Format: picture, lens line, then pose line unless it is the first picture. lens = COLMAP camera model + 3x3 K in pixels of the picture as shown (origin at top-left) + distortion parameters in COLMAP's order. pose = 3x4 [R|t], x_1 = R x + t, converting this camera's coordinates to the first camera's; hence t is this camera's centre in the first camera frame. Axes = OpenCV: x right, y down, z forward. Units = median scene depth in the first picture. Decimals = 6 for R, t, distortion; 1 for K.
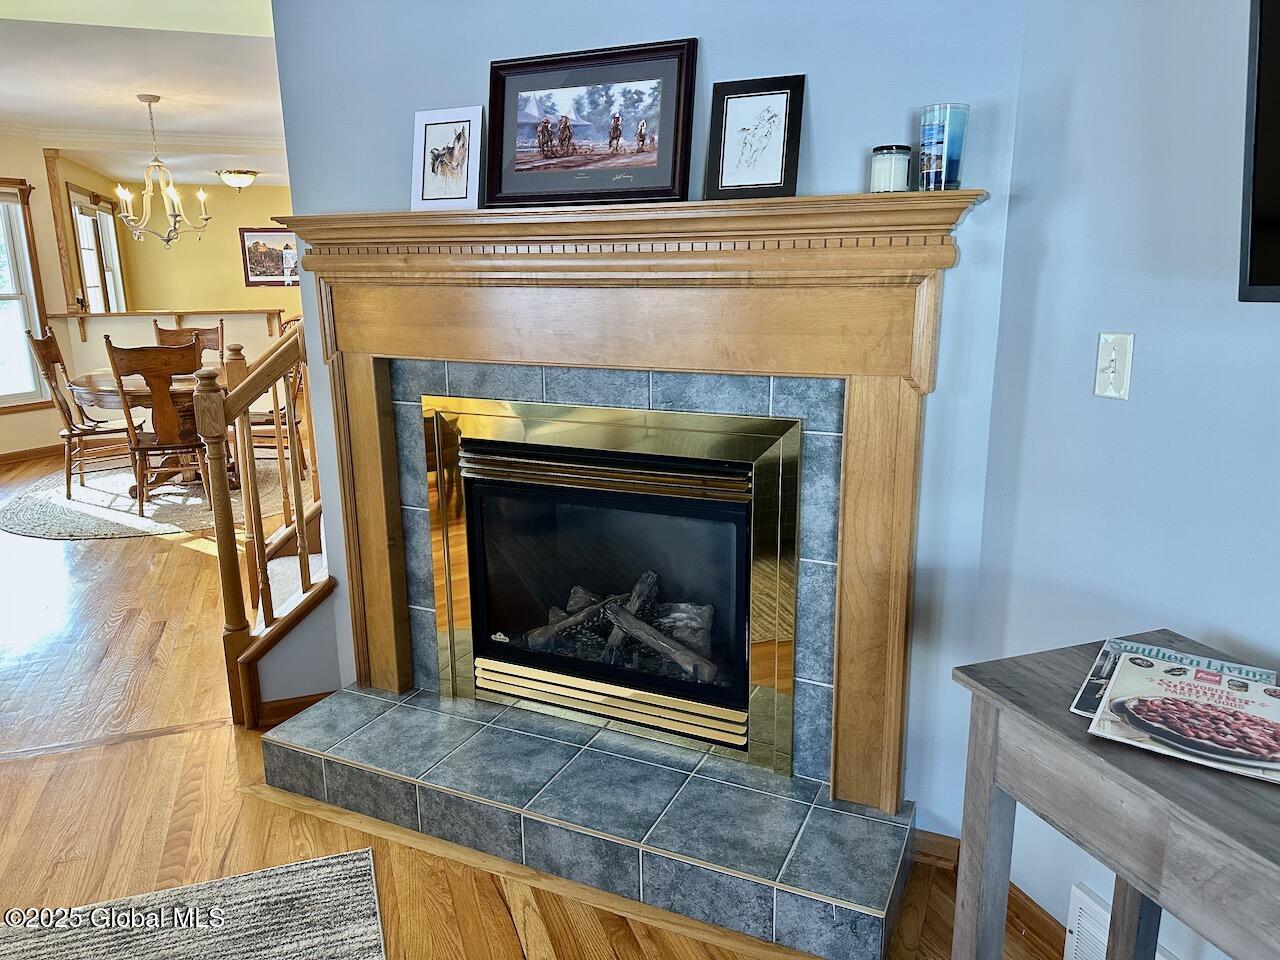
lens RADIAL K [[900.1, 0, 640.0], [0, 900.1, 480.0], [0, 0, 1]] dist [0.099227, -0.150986]
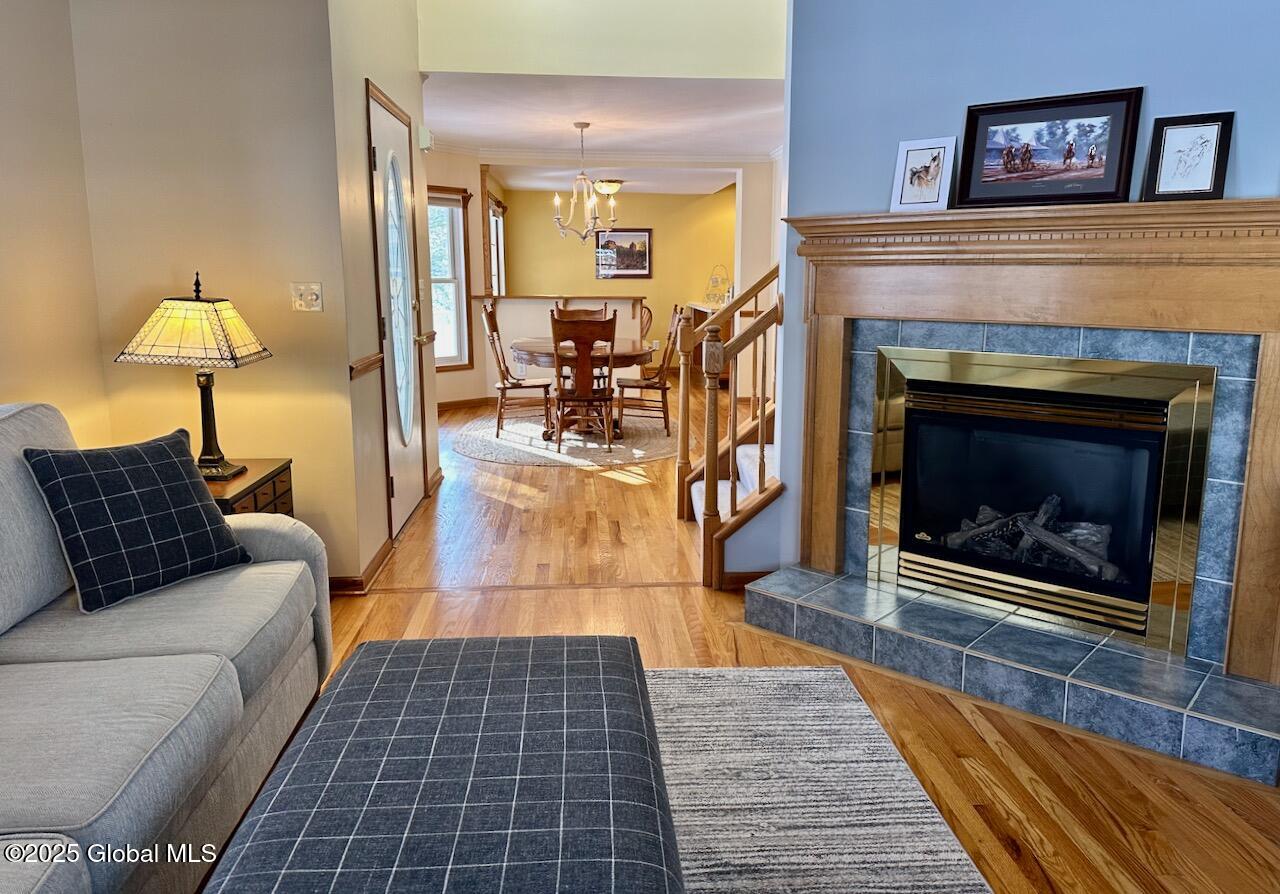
lens RADIAL K [[909.7, 0, 639.2], [0, 909.7, 411.4], [0, 0, 1]] dist [0.034745, -0.061263]
pose [[0.956640, 0.058659, -0.285306, -0.221785], [-0.079465, 0.994914, -0.061893, 0.134351], [0.280225, 0.081881, 0.956436, -0.446292]]
